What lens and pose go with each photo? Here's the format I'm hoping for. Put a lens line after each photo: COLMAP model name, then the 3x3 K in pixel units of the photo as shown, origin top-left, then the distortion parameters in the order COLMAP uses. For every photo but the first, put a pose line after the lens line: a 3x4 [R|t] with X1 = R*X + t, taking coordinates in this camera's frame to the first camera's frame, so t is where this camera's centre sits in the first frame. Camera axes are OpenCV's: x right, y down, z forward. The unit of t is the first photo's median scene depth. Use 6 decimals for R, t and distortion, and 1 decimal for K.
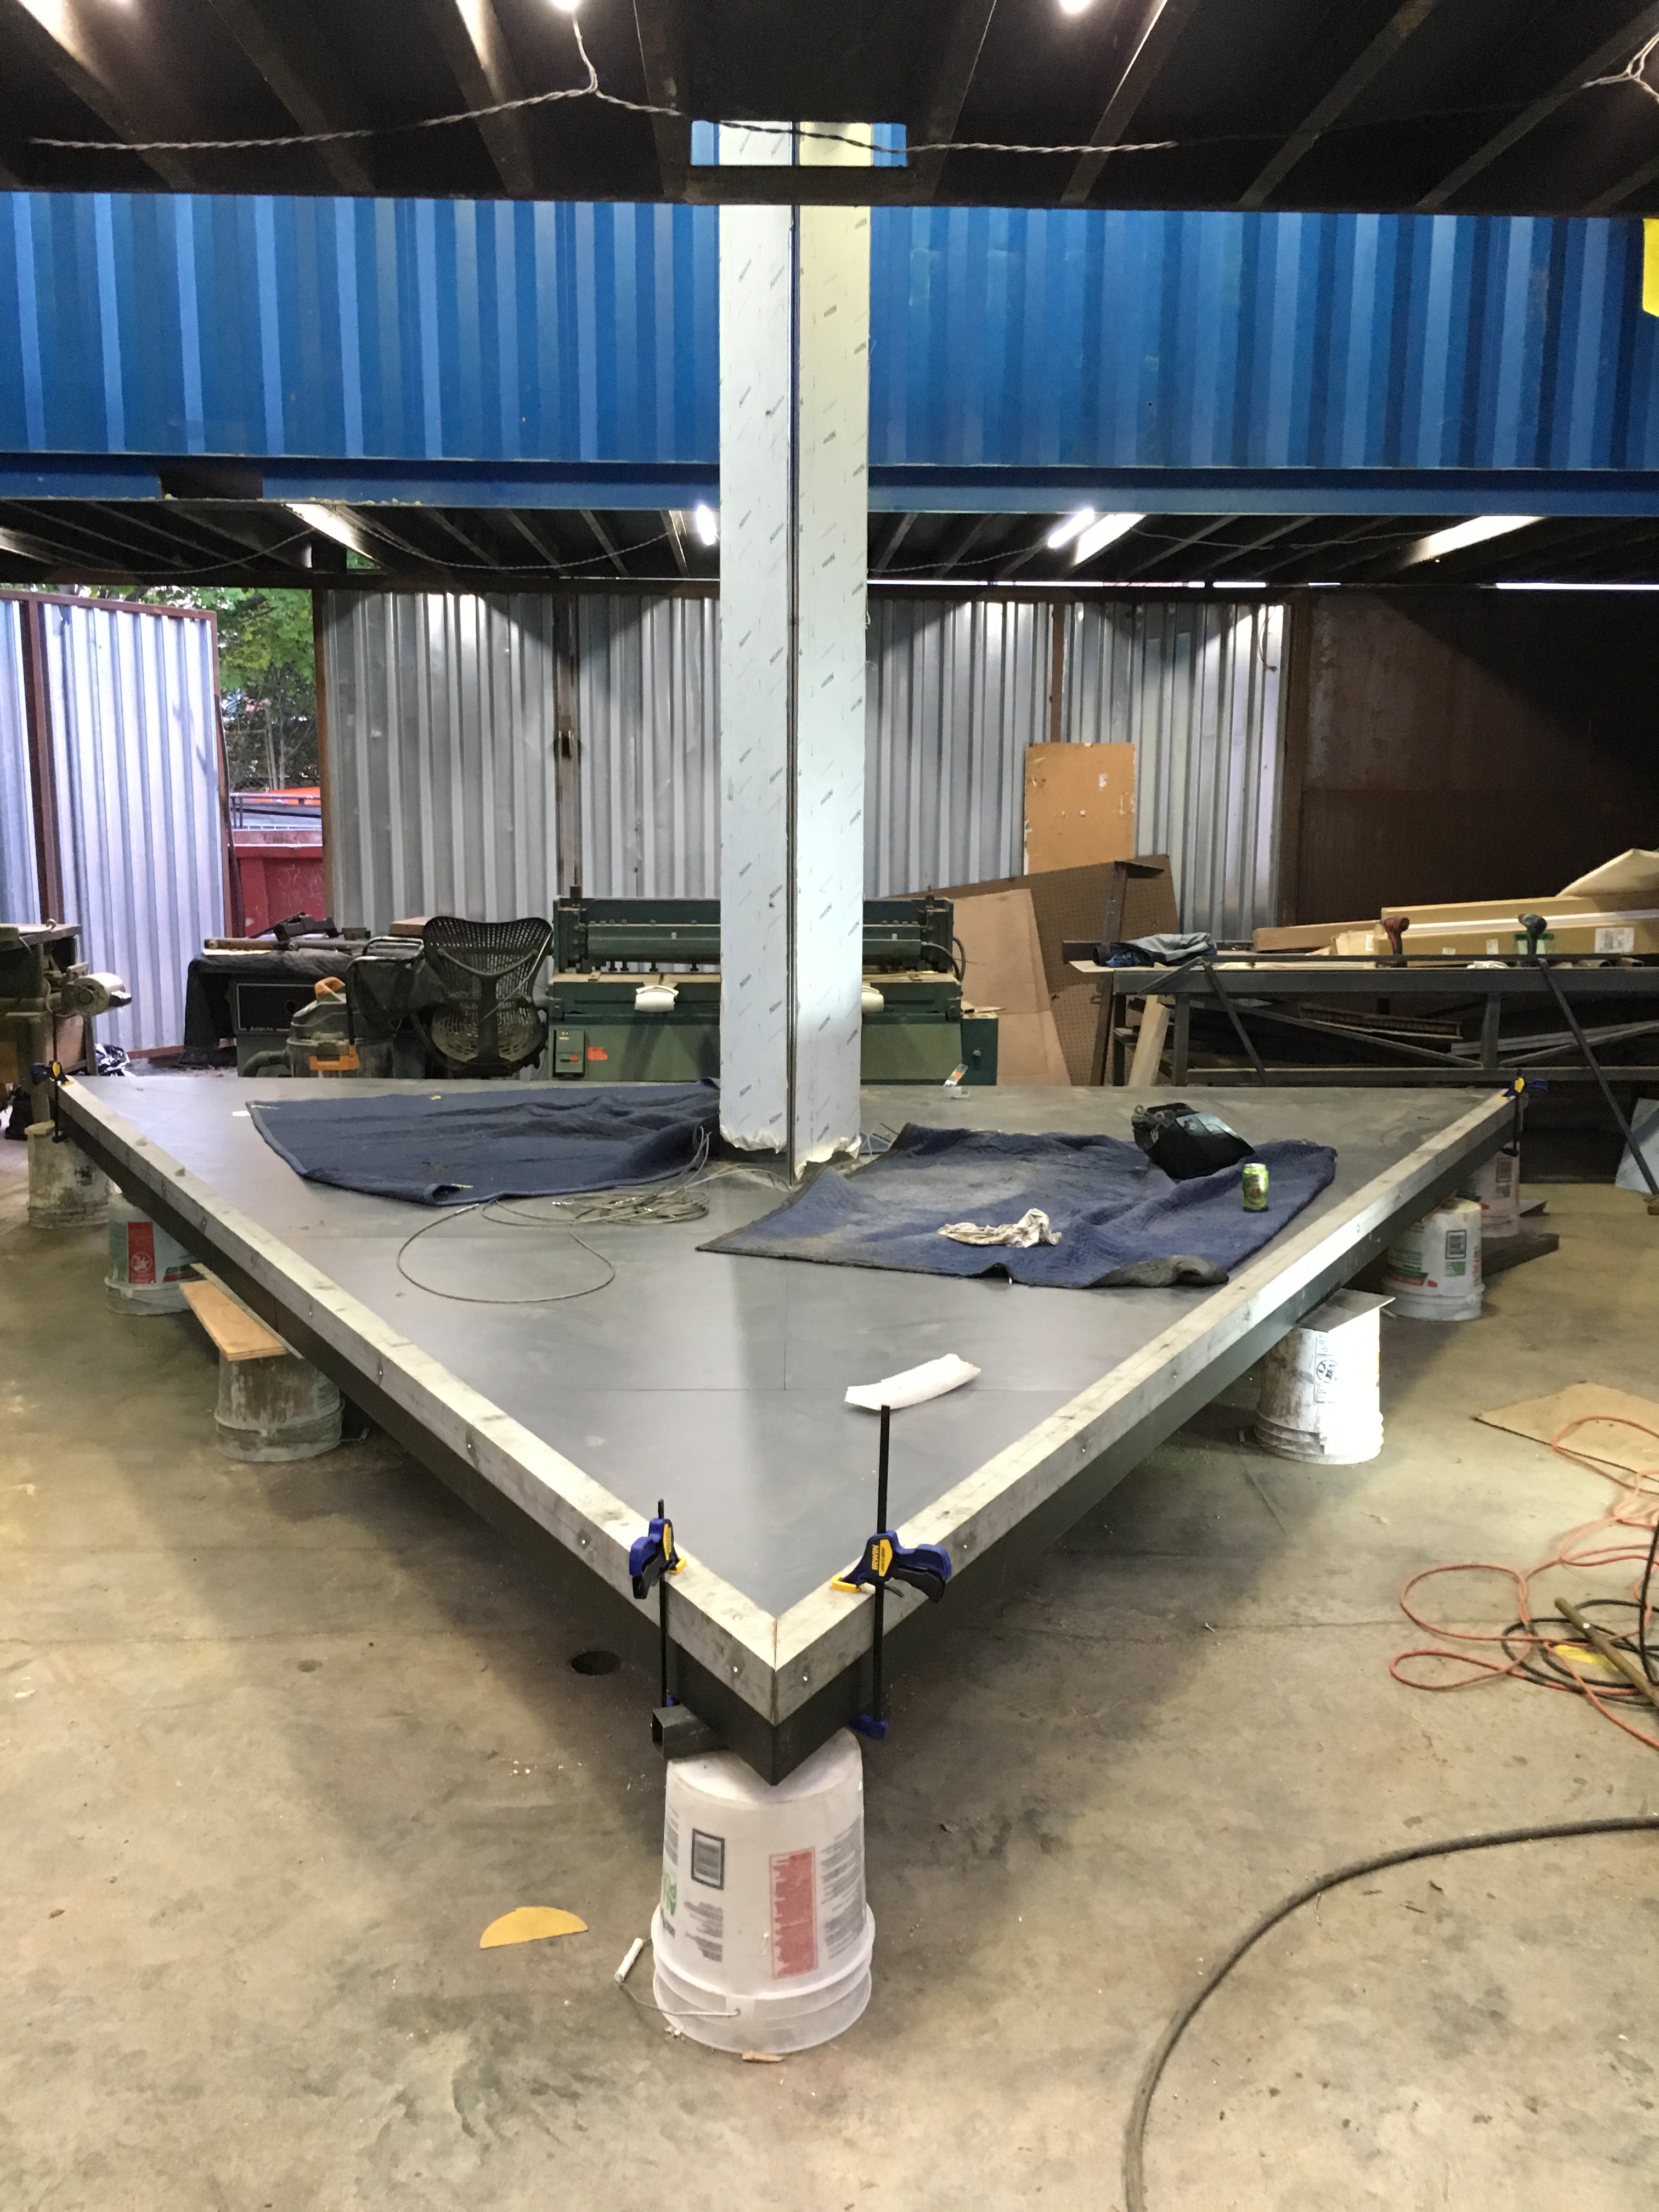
lens RADIAL K [[1857.3, 0, 826.2], [0, 1857.3, 1109.7], [0, 0, 1]] dist [0.011986, -0.017576]
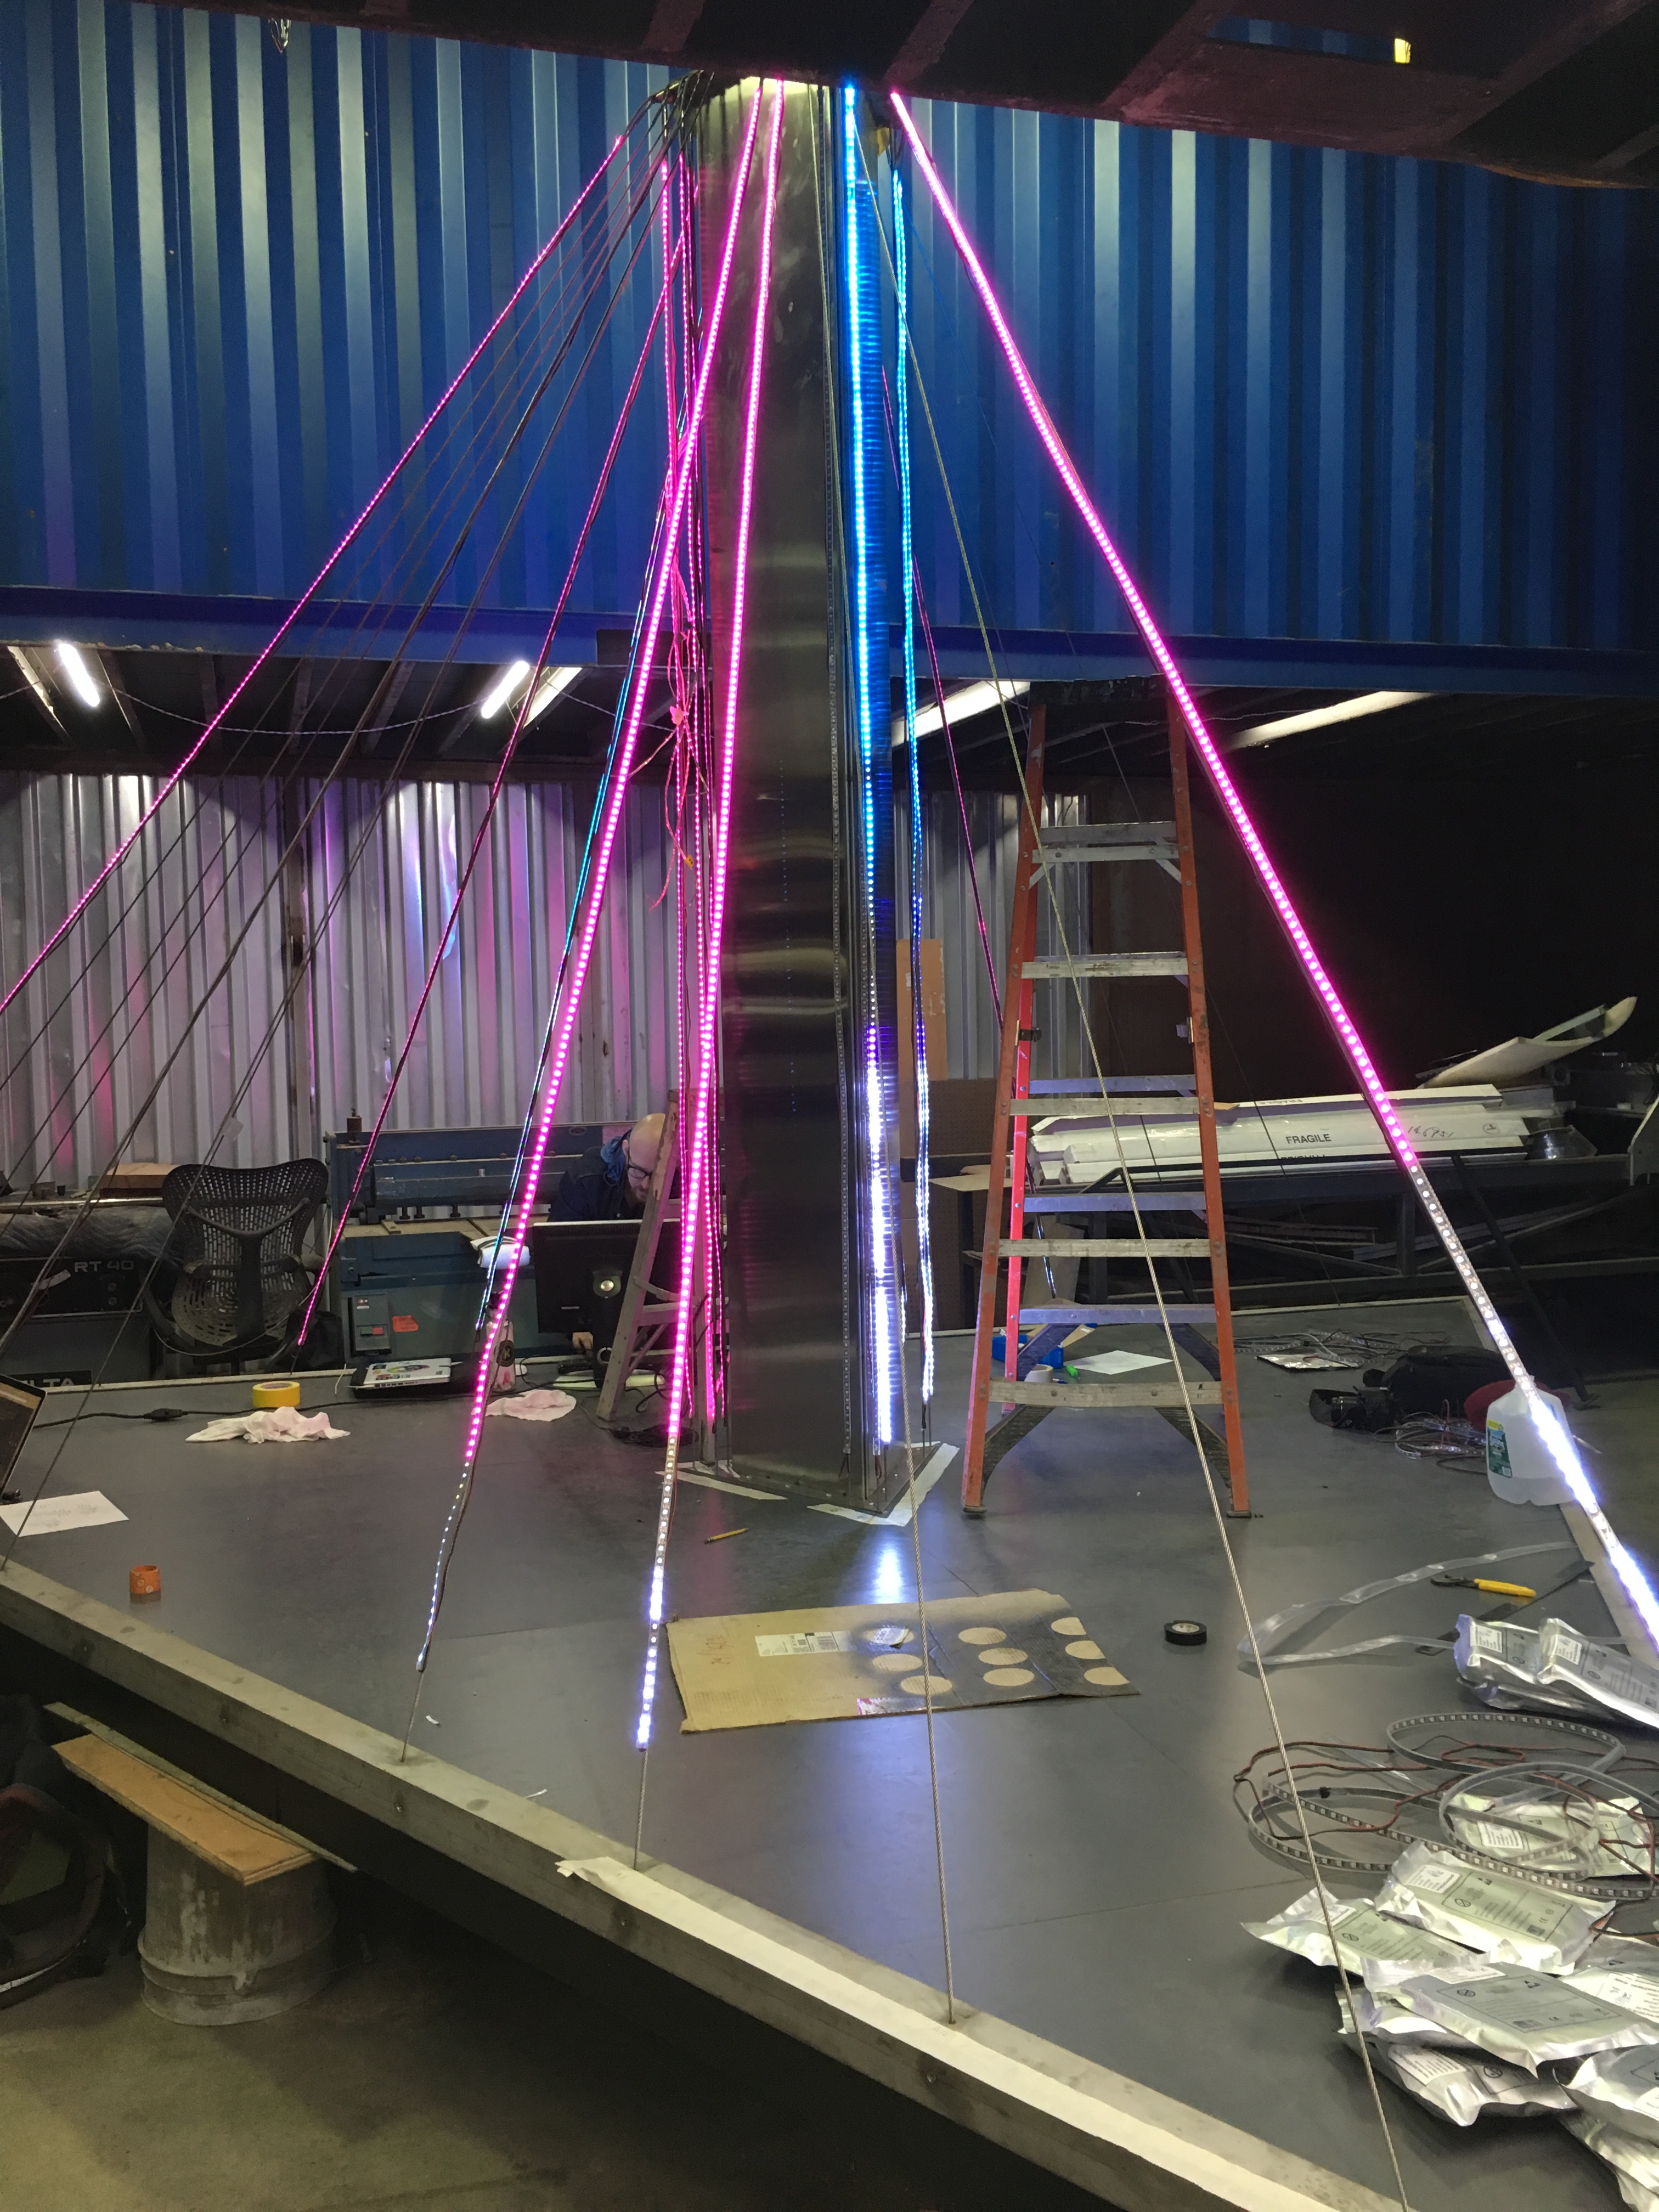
lens RADIAL K [[1857.3, 0, 830.5], [0, 1857.3, 1106.6], [0, 0, 1]] dist [0.011986, -0.017576]
pose [[0.965176, -0.039701, 0.258573, -0.149597], [0.068838, 0.992127, -0.104622, -0.026439], [-0.252384, 0.118778, 0.960309, 0.165919]]
